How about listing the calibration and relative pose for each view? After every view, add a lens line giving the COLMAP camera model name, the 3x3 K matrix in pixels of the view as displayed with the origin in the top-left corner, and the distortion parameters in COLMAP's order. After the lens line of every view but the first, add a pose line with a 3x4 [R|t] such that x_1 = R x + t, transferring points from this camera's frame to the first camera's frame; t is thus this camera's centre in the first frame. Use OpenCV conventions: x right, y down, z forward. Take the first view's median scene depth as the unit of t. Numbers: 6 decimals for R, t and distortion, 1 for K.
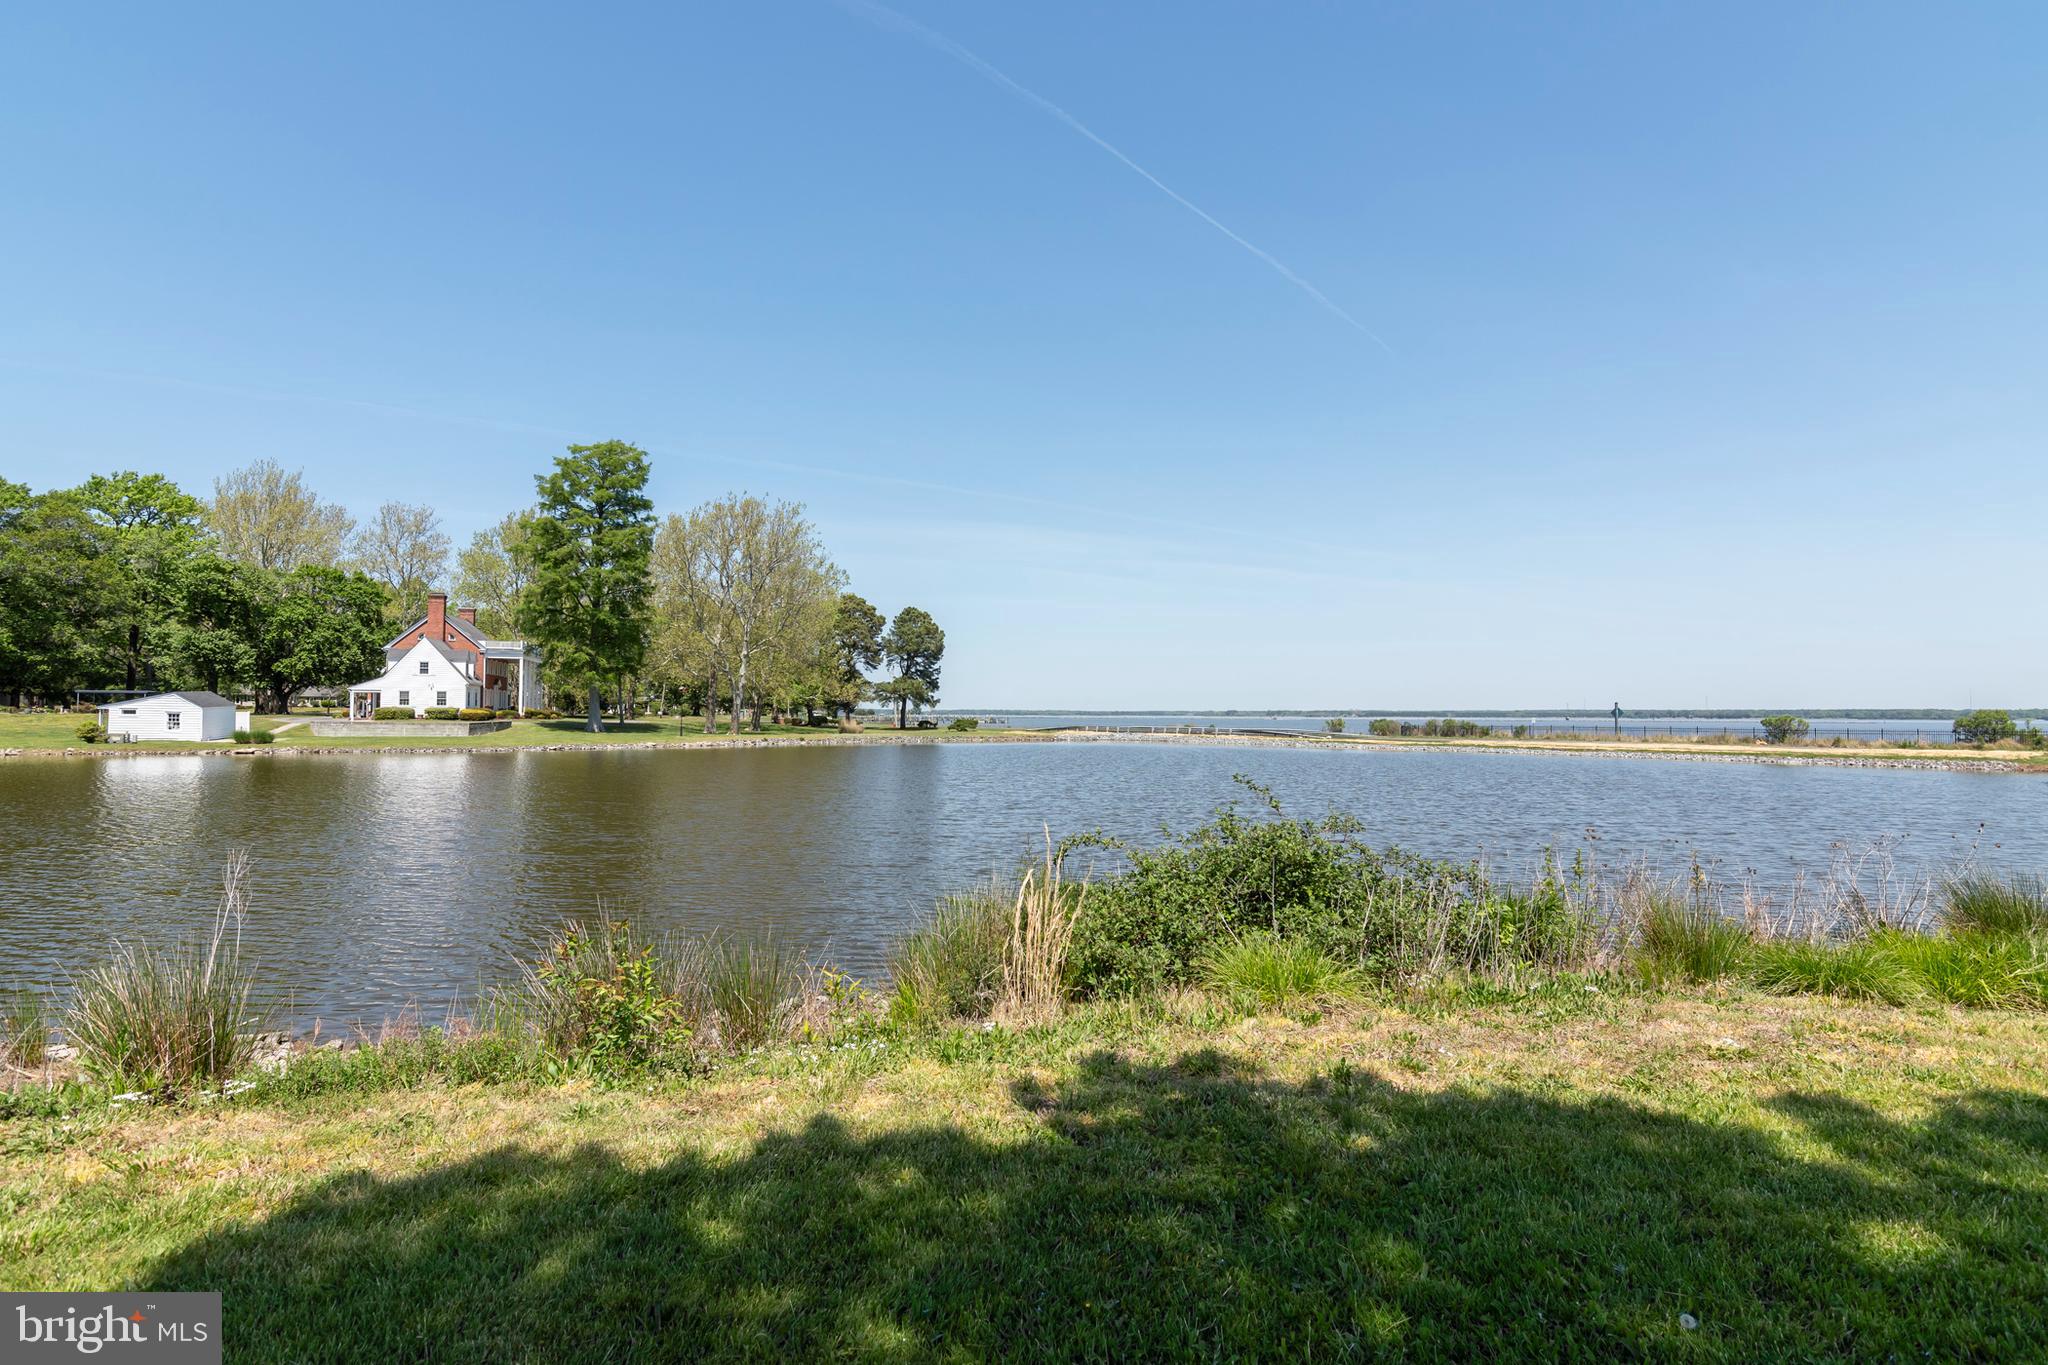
lens RADIAL K [[990.2, 0, 1019.1], [0, 990.2, 689.4], [0, 0, 1]] dist [0.002195, 0.001279]
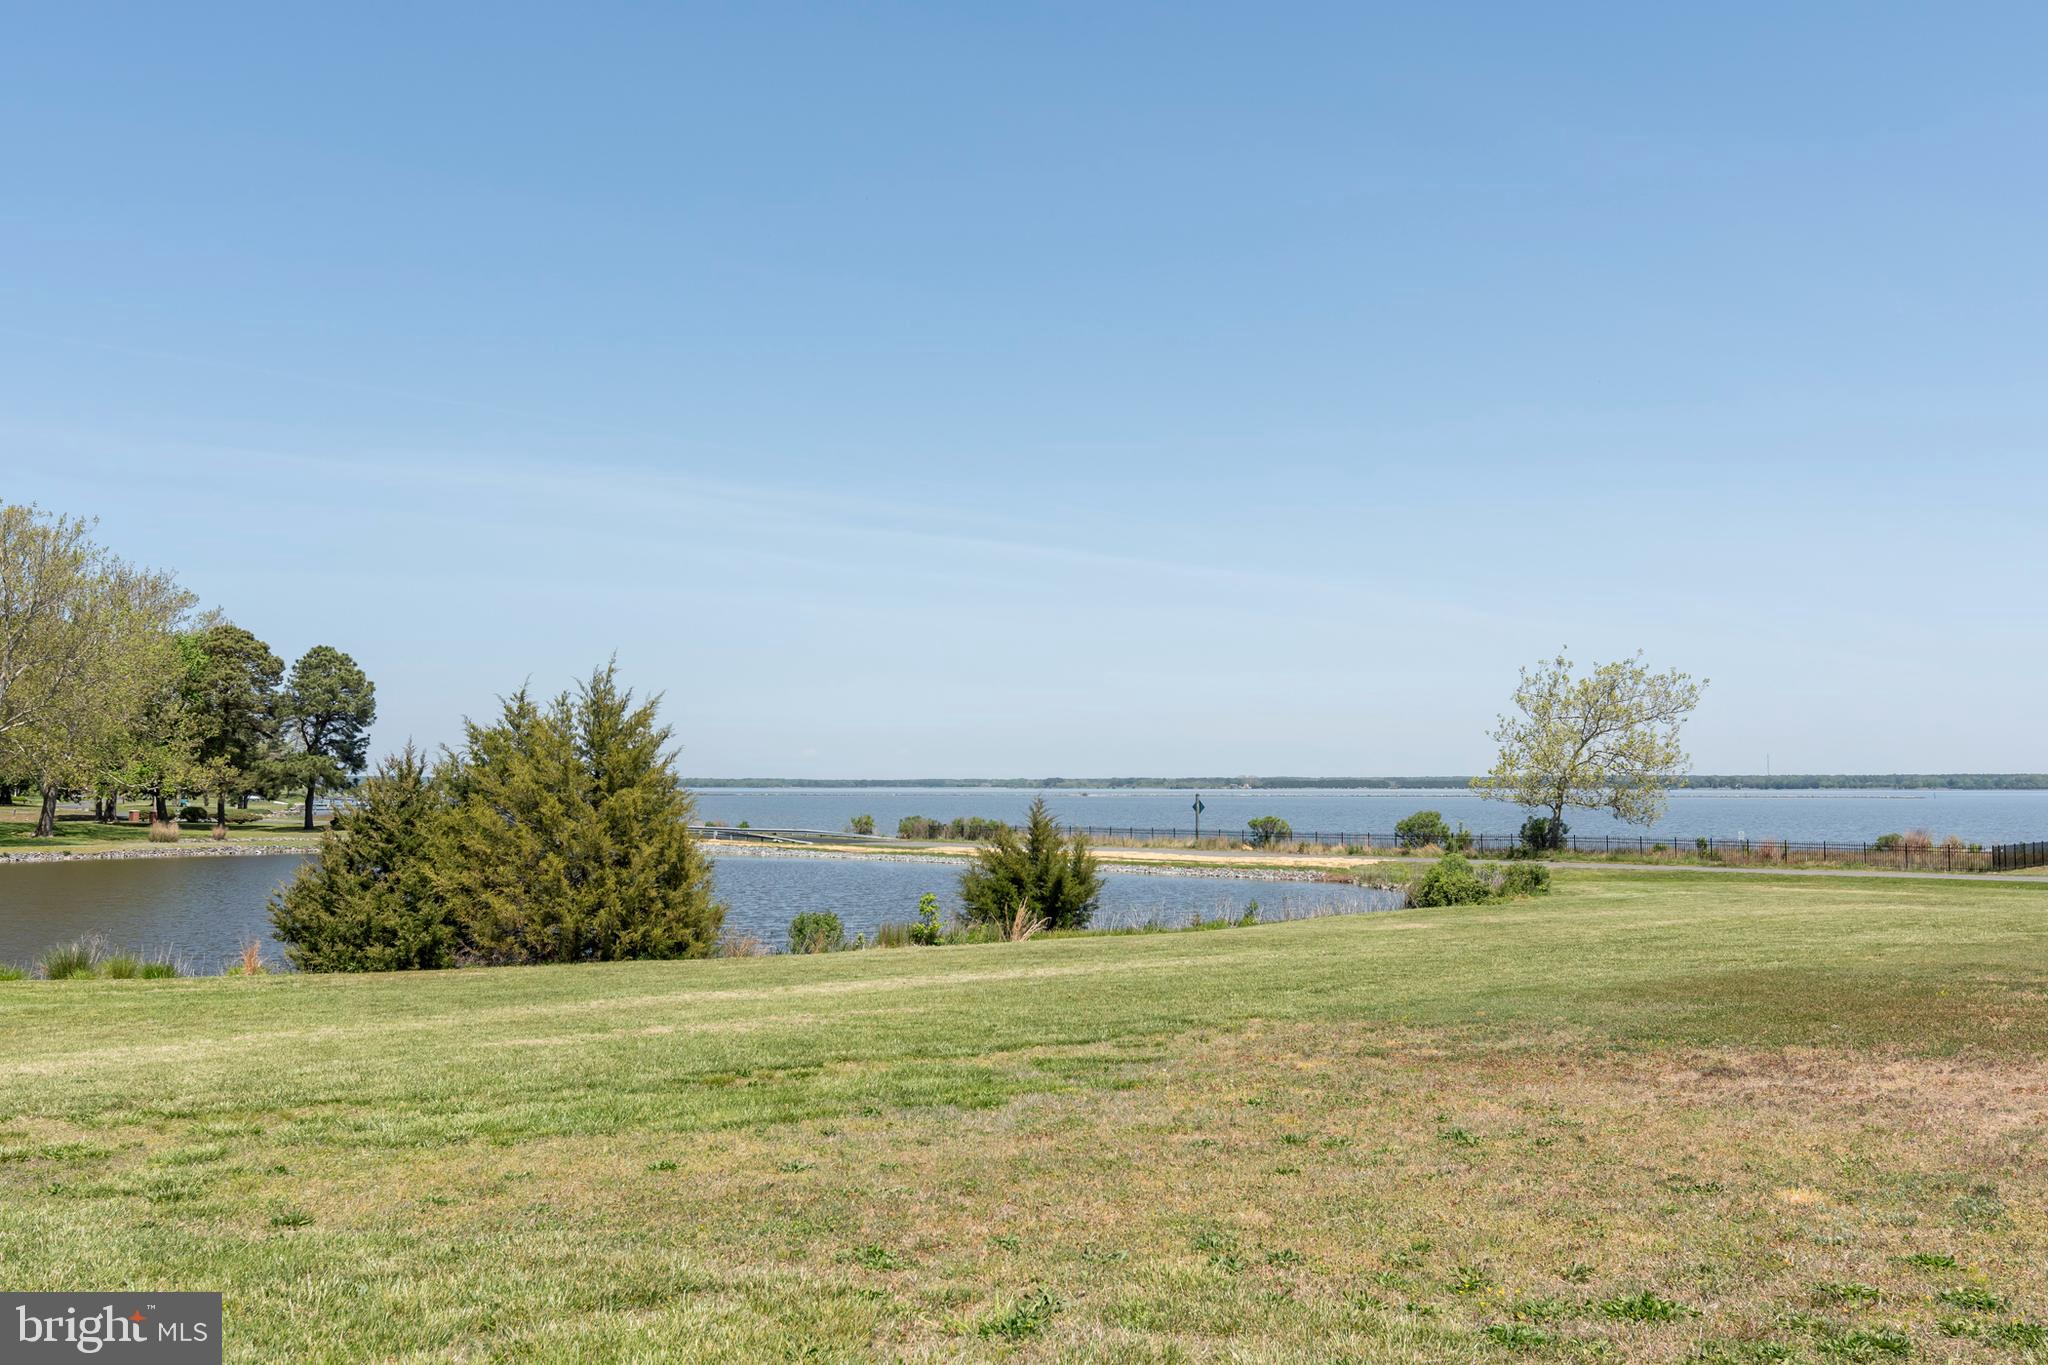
lens RADIAL K [[1705.7, 0, 1009.2], [0, 1705.7, 673.0], [0, 0, 1]] dist [0.010433, -0.005729]
pose [[0.985101, 0.007579, 0.171810, 0.211055], [-0.000749, 0.999208, -0.039781, -0.027581], [-0.171975, 0.039059, 0.984327, -0.301730]]
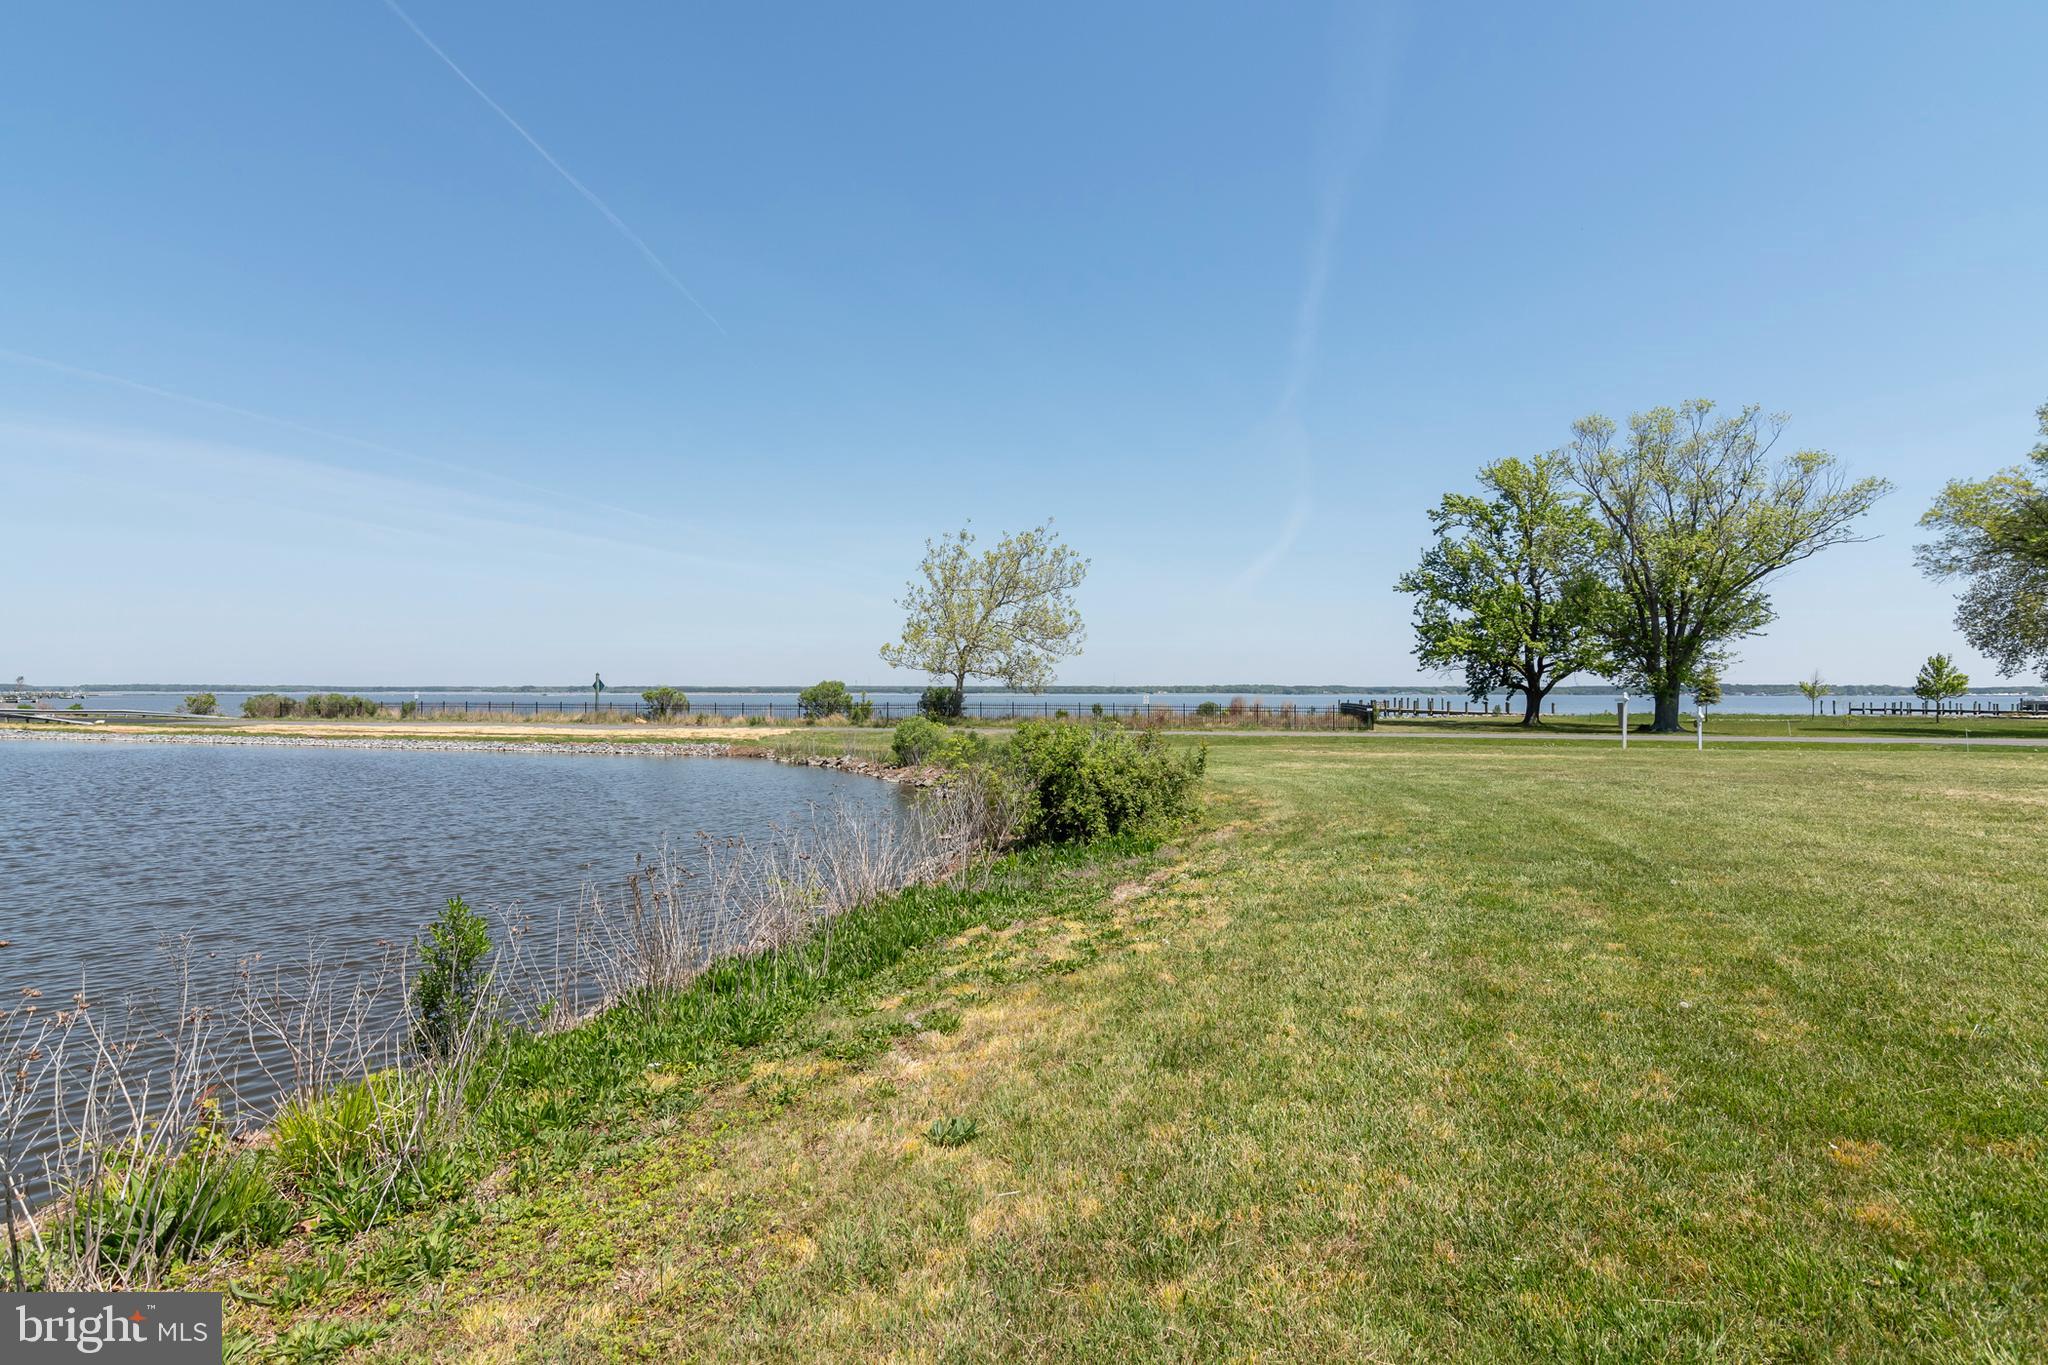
lens RADIAL K [[990.2, 0, 1021.1], [0, 990.2, 679.9], [0, 0, 1]] dist [0.002195, 0.001279]
pose [[0.791488, 0.005383, 0.611161, 0.358049], [-0.014603, 0.999842, 0.010106, 0.004963], [-0.611011, -0.016923, 0.791441, 0.114916]]
